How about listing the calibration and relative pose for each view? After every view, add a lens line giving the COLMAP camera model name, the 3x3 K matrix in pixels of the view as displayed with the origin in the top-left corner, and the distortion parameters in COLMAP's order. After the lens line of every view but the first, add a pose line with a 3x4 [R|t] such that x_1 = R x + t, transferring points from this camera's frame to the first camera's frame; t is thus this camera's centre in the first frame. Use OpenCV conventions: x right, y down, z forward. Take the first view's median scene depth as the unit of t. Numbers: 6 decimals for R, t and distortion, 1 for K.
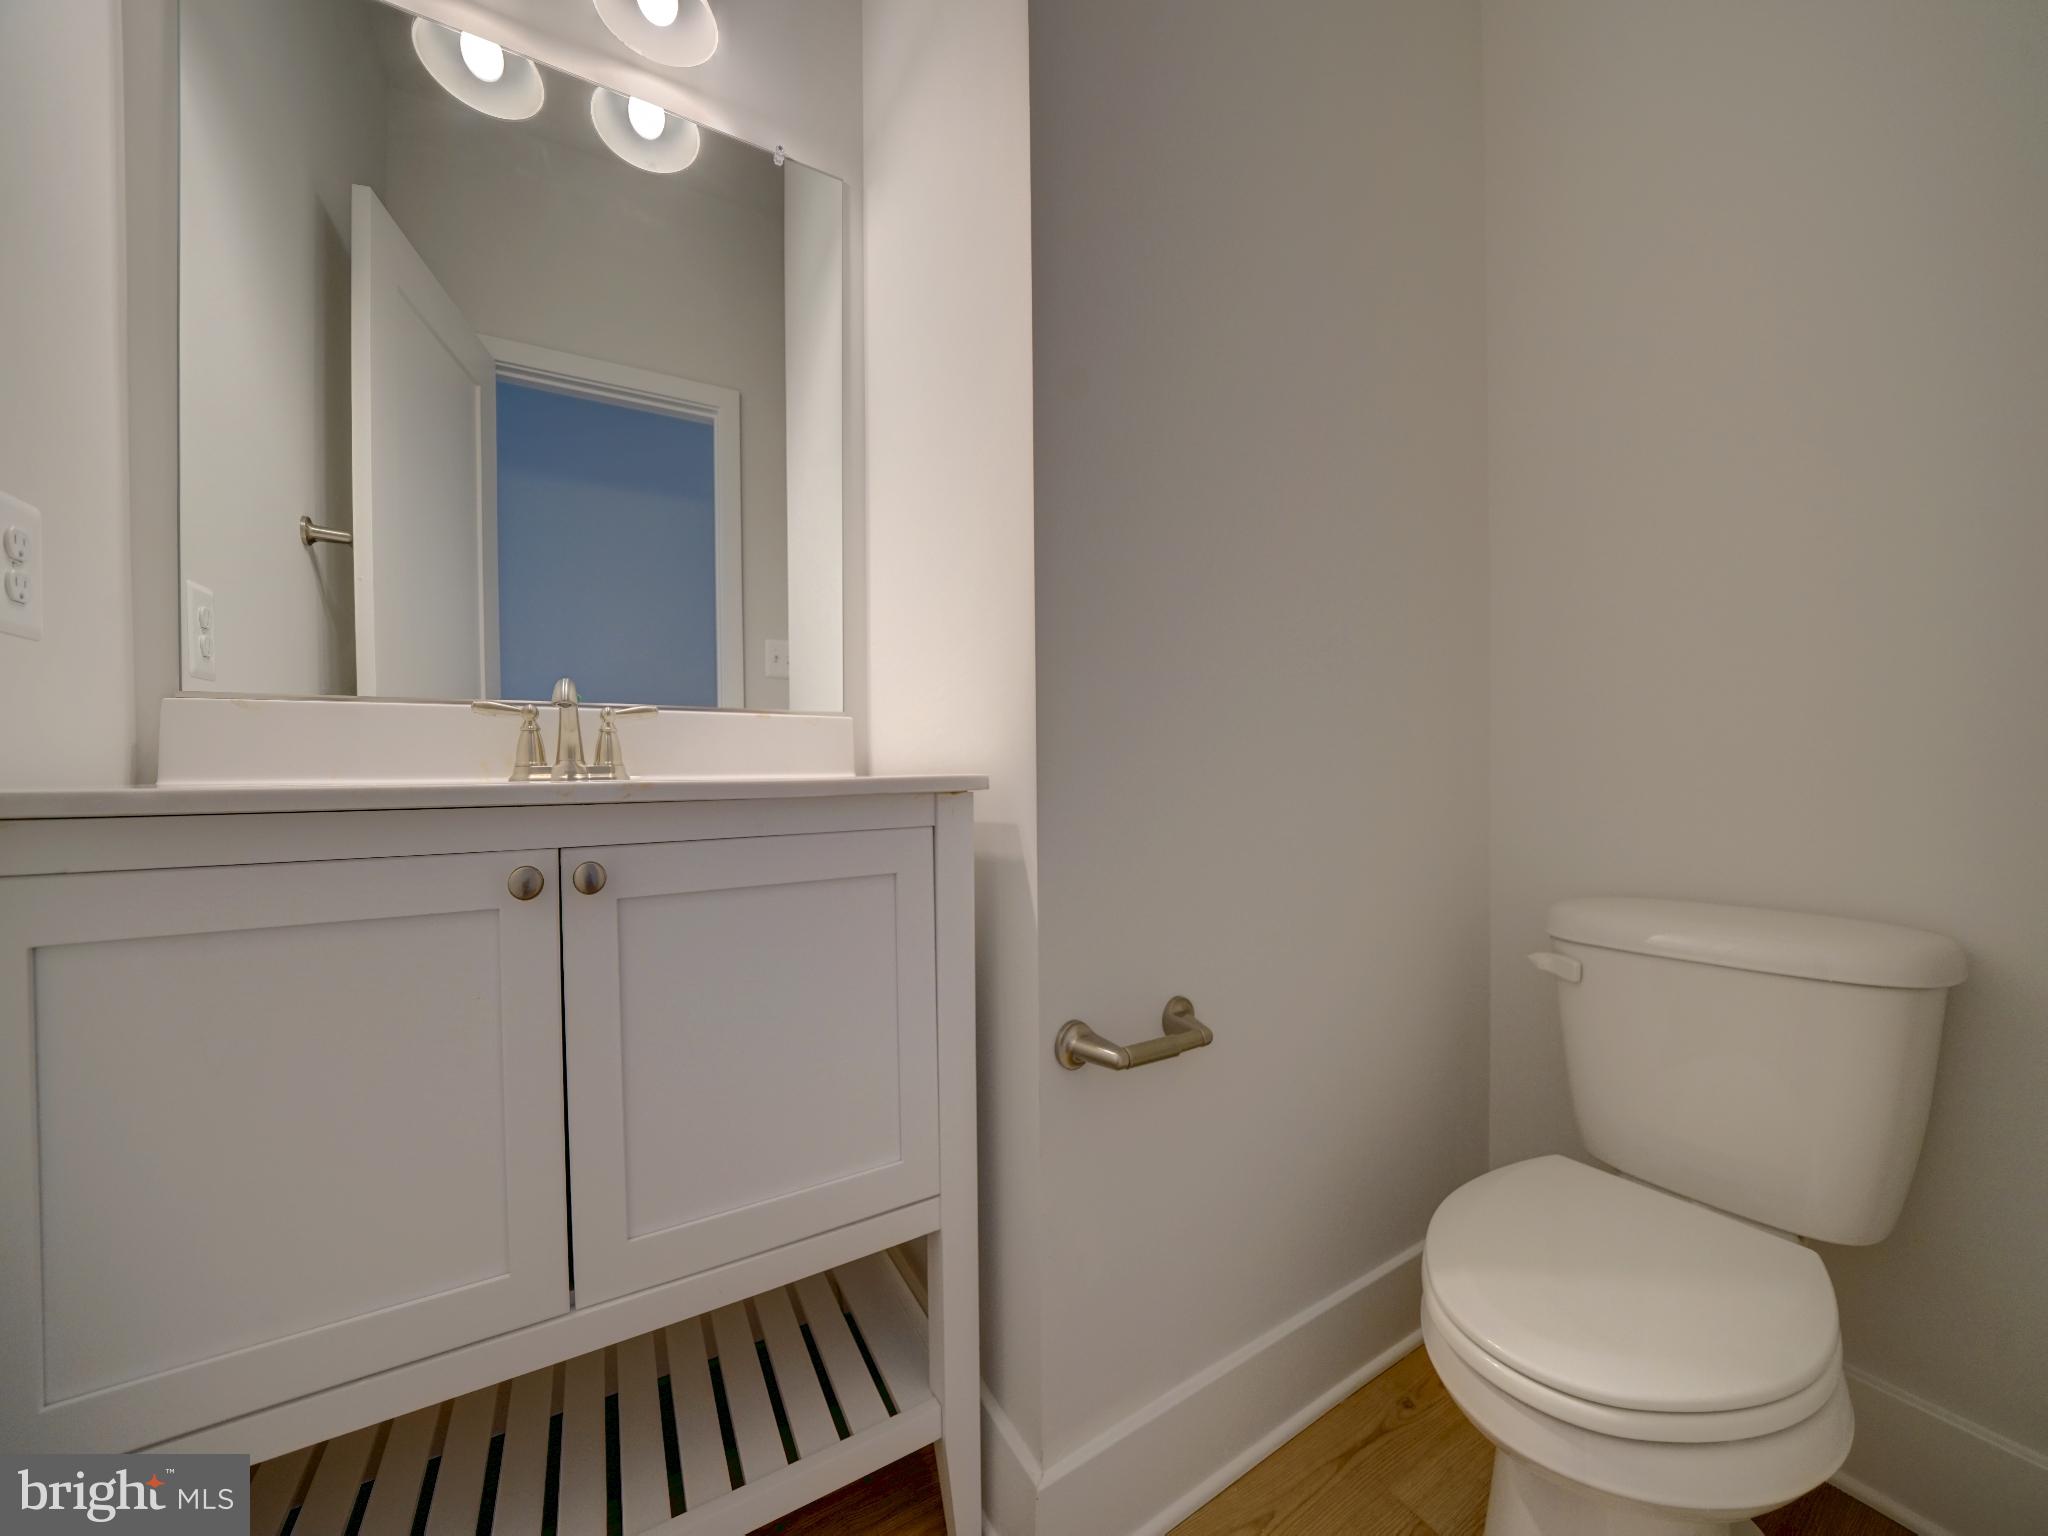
lens RADIAL K [[718.4, 0, 1024.0], [0, 718.4, 768.0], [0, 0, 1]] dist [-0.018496, 0.000156]
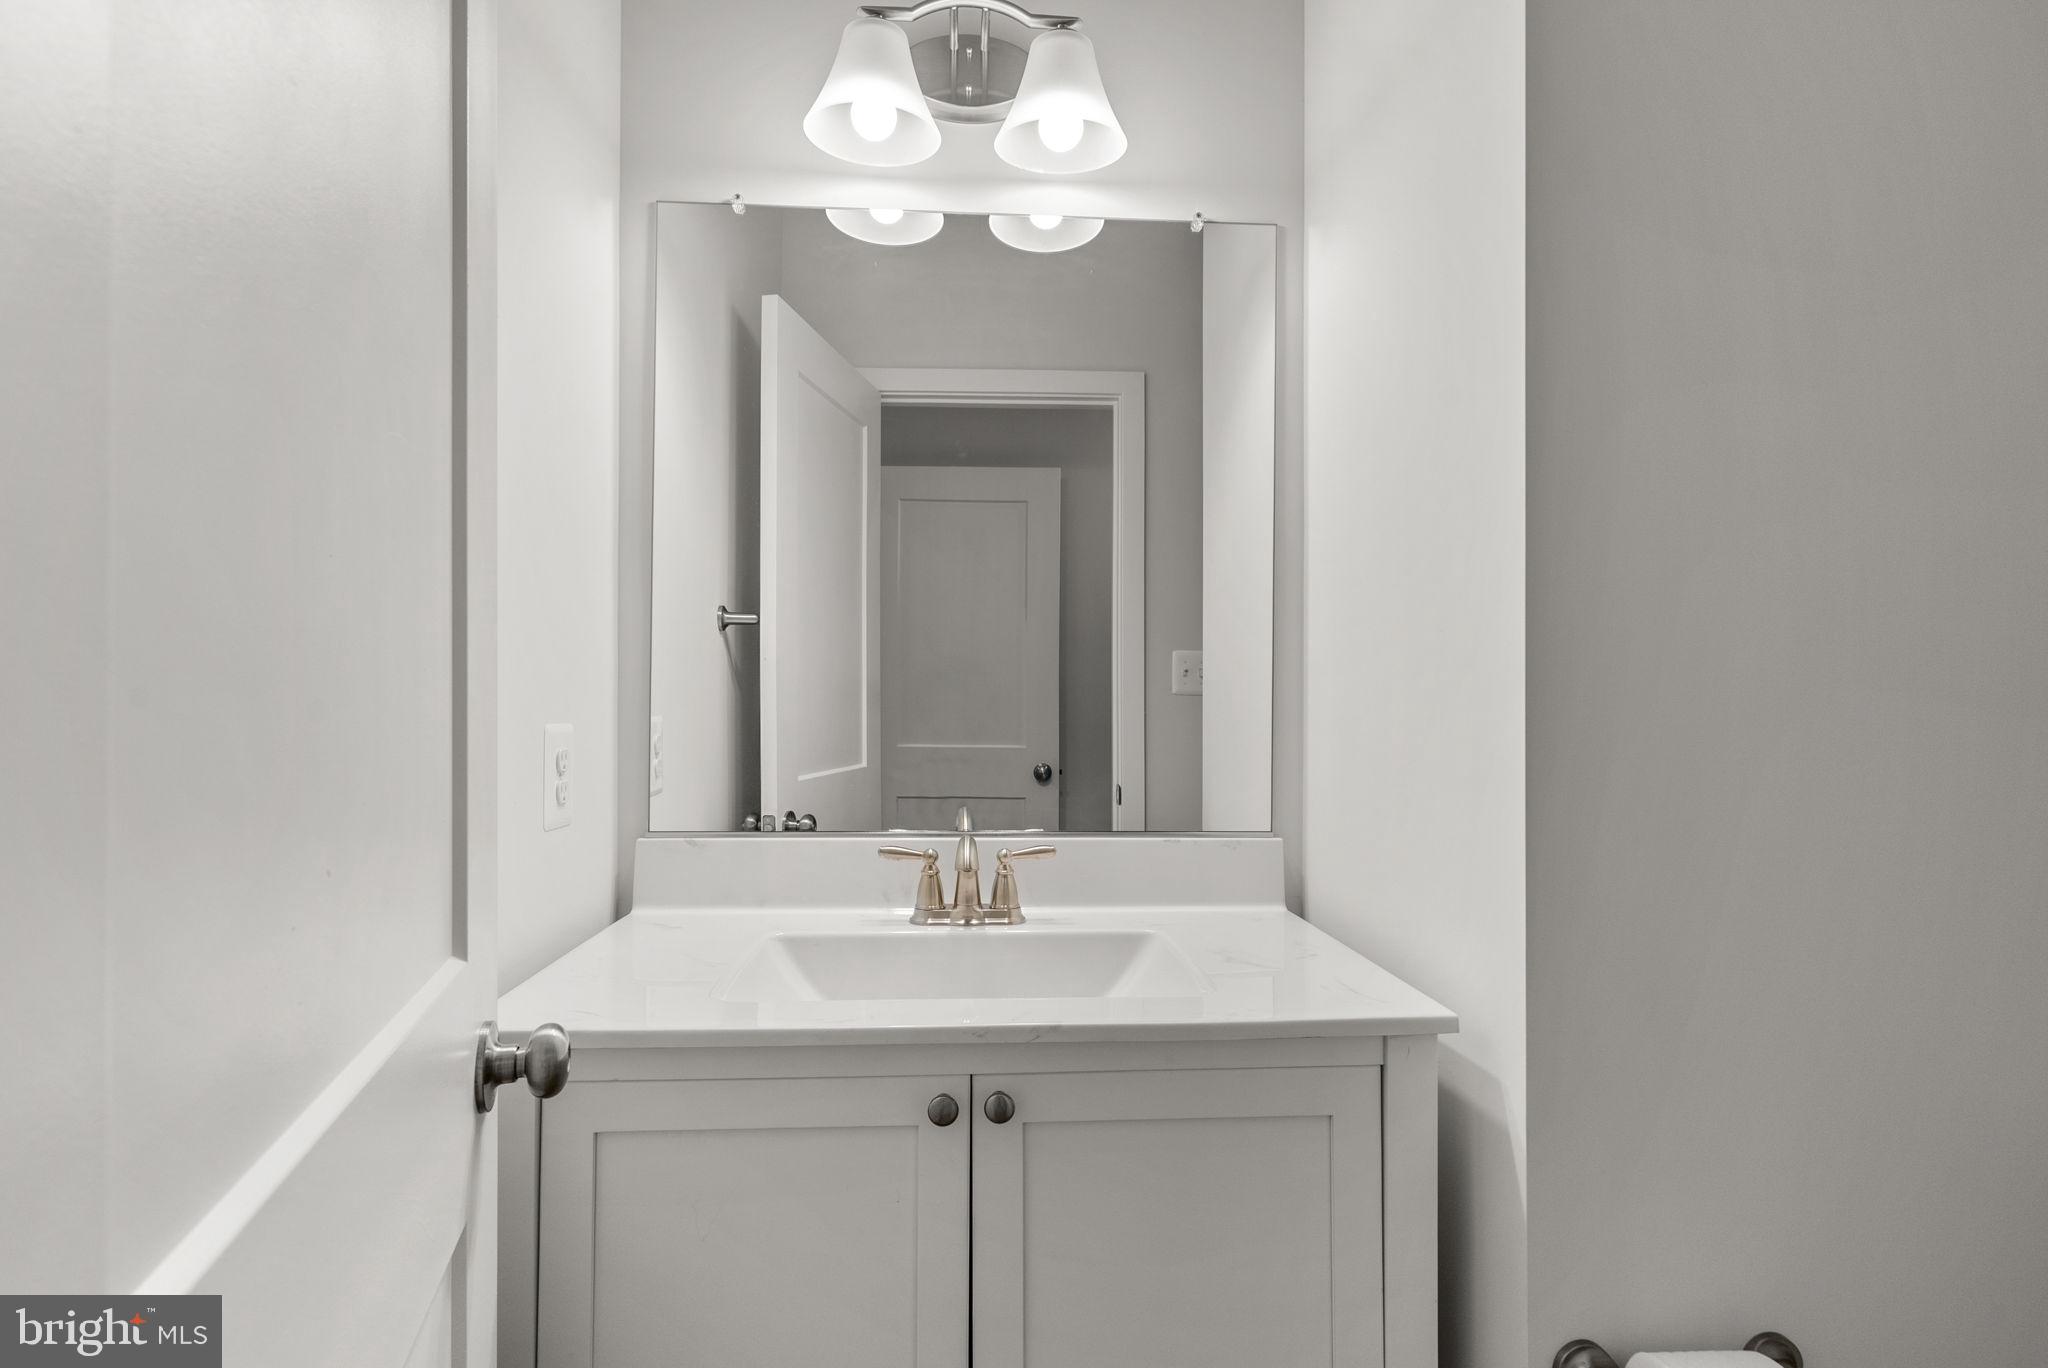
lens RADIAL K [[1127.2, 0, 1024.0], [0, 1127.2, 684.0], [0, 0, 1]] dist [-0.003720, -0.000395]
pose [[0.891312, 0.029203, -0.452448, 0.062917], [-0.004172, 0.998409, 0.056224, -0.371169], [0.453371, -0.048225, 0.890017, -0.220900]]
